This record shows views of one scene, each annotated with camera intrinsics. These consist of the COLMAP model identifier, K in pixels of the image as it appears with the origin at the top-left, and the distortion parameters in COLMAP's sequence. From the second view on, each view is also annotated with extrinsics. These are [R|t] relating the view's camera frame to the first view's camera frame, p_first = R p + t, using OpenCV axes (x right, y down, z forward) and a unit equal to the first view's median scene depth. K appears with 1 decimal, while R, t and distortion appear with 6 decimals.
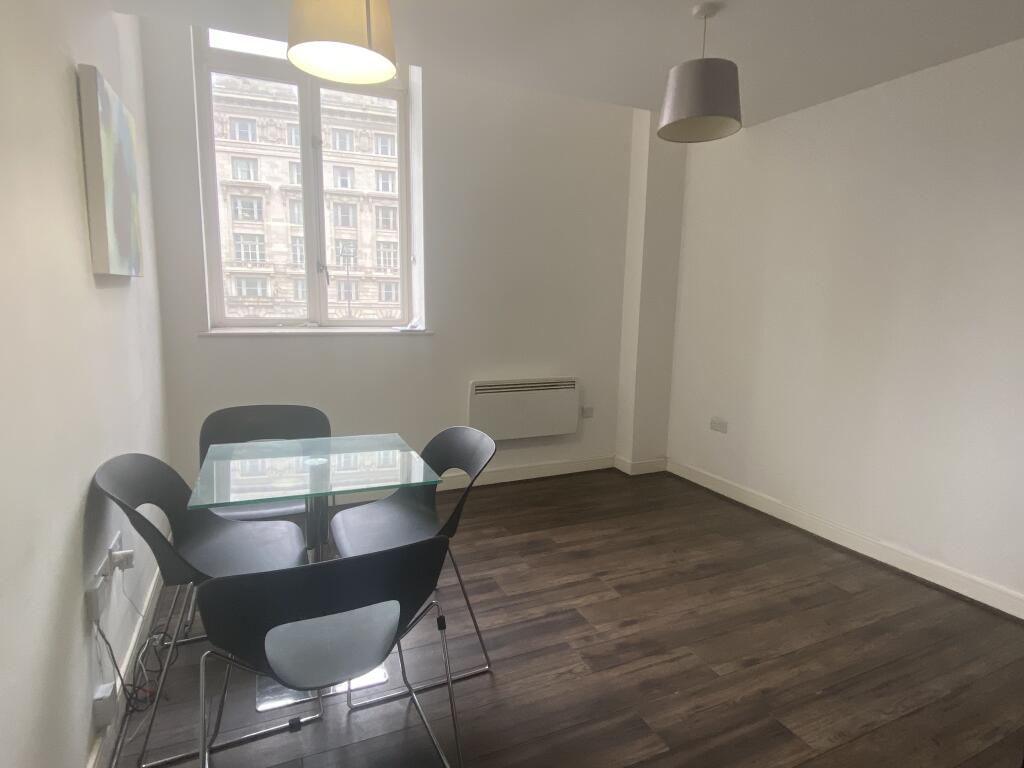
lens RADIAL K [[550.8, 0, 512.0], [0, 550.8, 384.0], [0, 0, 1]] dist [0.043582, -0.043315]
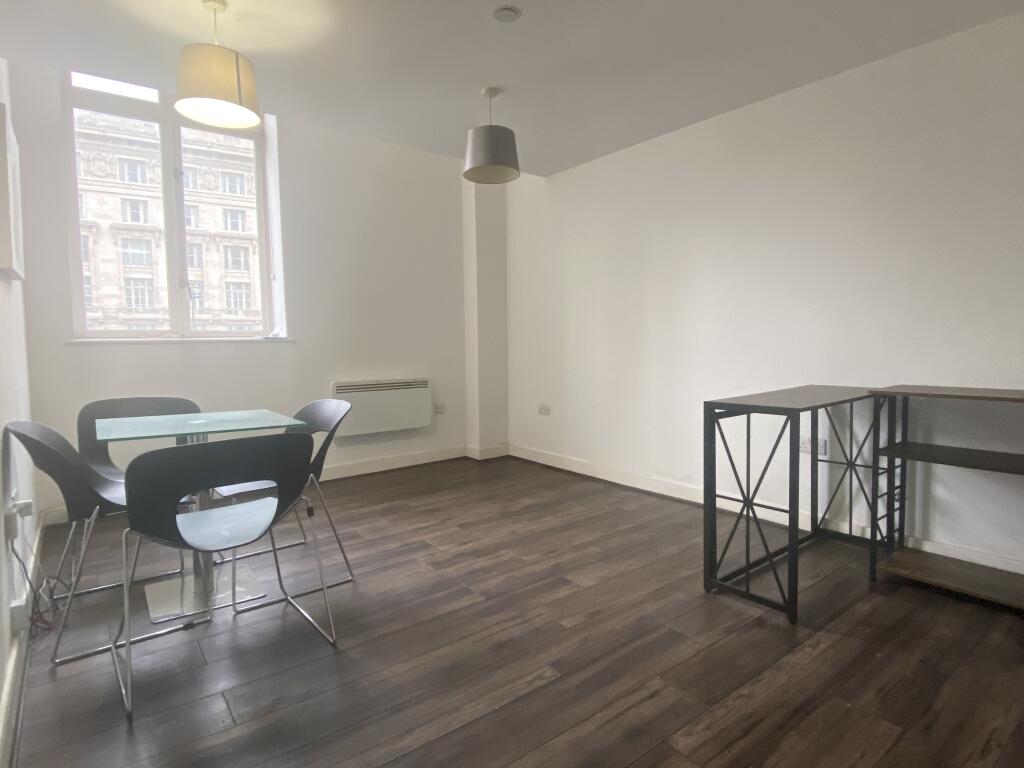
lens RADIAL K [[550.8, 0, 512.0], [0, 550.8, 384.0], [0, 0, 1]] dist [0.043582, -0.043315]
pose [[0.972039, -0.047339, 0.230000, 0.032601], [0.063966, 0.995808, -0.065378, 0.133041], [-0.225941, 0.078262, 0.970992, -0.264643]]
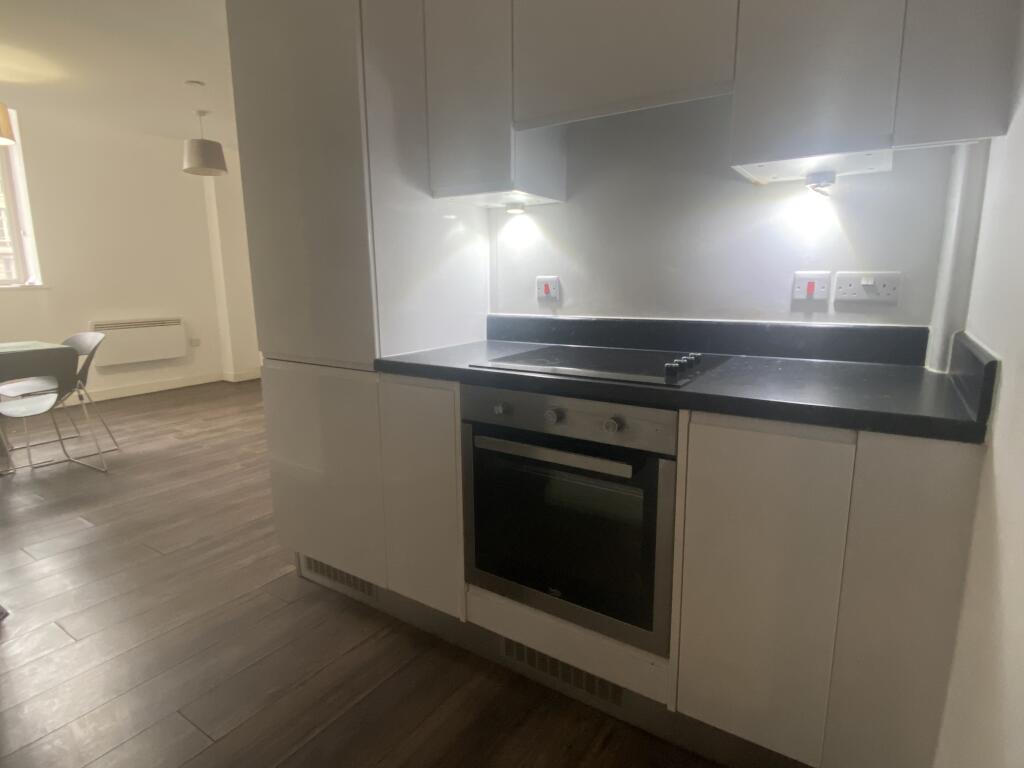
lens RADIAL K [[550.8, 0, 512.0], [0, 550.8, 384.0], [0, 0, 1]] dist [0.043582, -0.043315]
pose [[0.843569, -0.123297, 0.522675, 0.100884], [0.100431, 0.992336, 0.071997, 0.216891], [-0.527547, -0.008242, 0.849486, -1.051363]]
